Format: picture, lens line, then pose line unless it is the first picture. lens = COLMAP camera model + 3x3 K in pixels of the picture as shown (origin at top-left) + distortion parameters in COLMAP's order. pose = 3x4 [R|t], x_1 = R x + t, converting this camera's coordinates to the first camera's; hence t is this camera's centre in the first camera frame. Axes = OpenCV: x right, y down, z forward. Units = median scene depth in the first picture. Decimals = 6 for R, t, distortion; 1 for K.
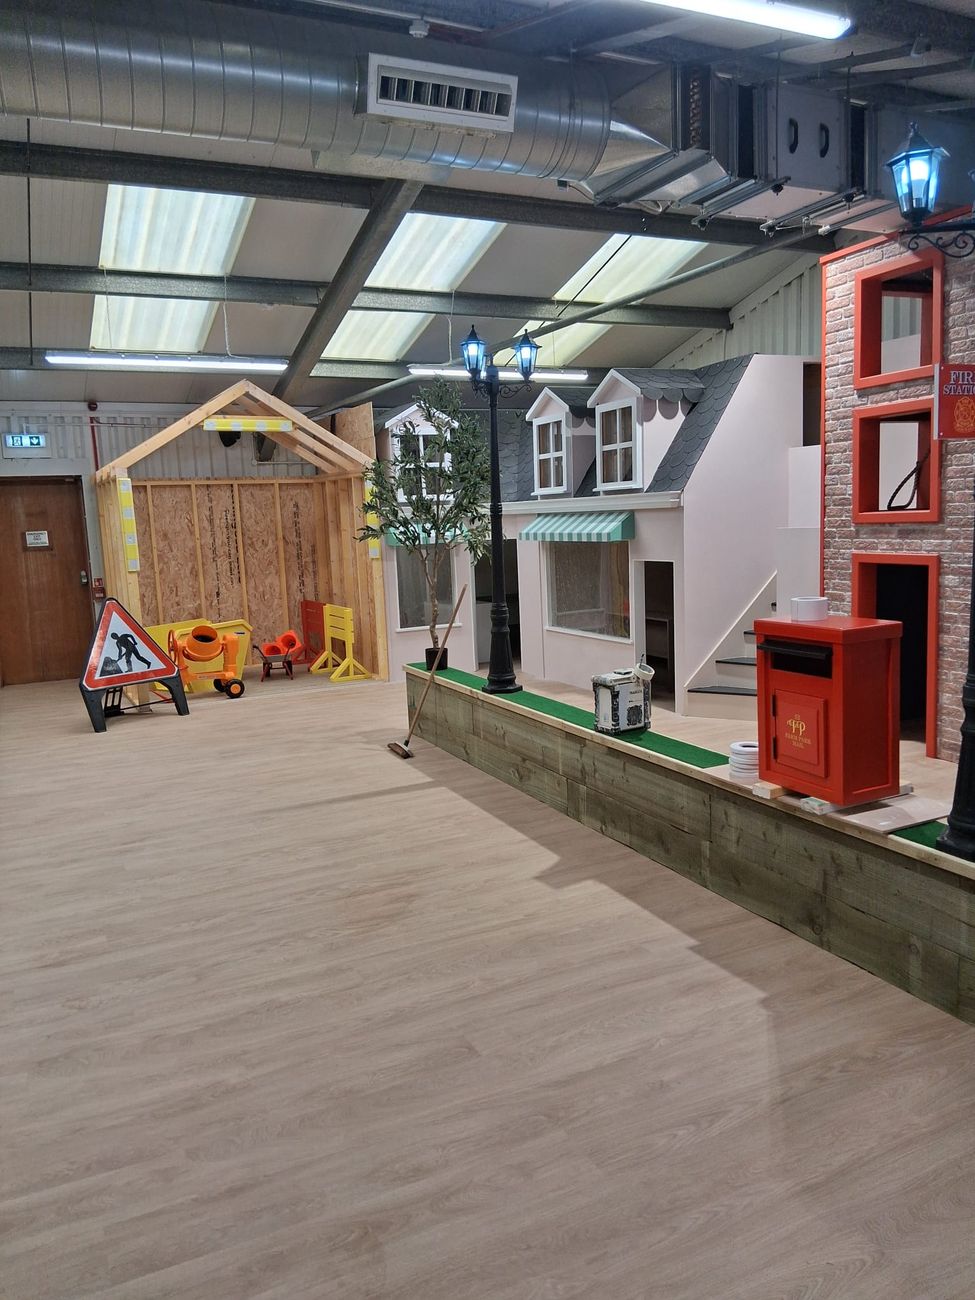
lens RADIAL K [[986.0, 0, 487.5], [0, 986.0, 650.0], [0, 0, 1]] dist [0.126727, -0.185397]
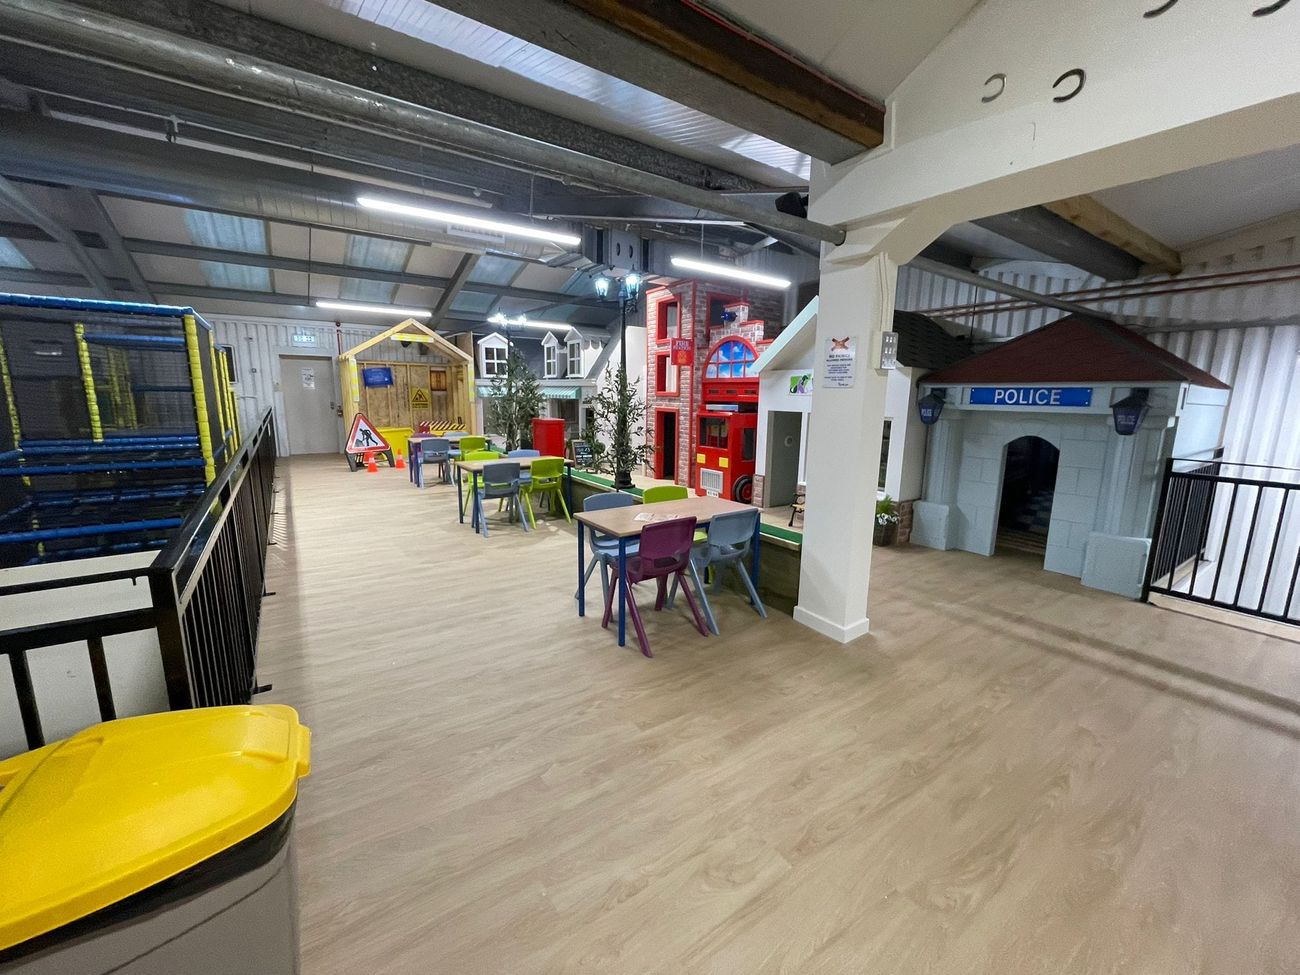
lens RADIAL K [[530.5, 0, 650.0], [0, 530.5, 487.5], [0, 0, 1]] dist [-0.000805, 0.000013]
pose [[0.986654, 0.028725, 0.160276, 0.110160], [-0.034726, 0.998792, 0.034764, 0.049984], [-0.159084, -0.039866, 0.986460, -0.283234]]
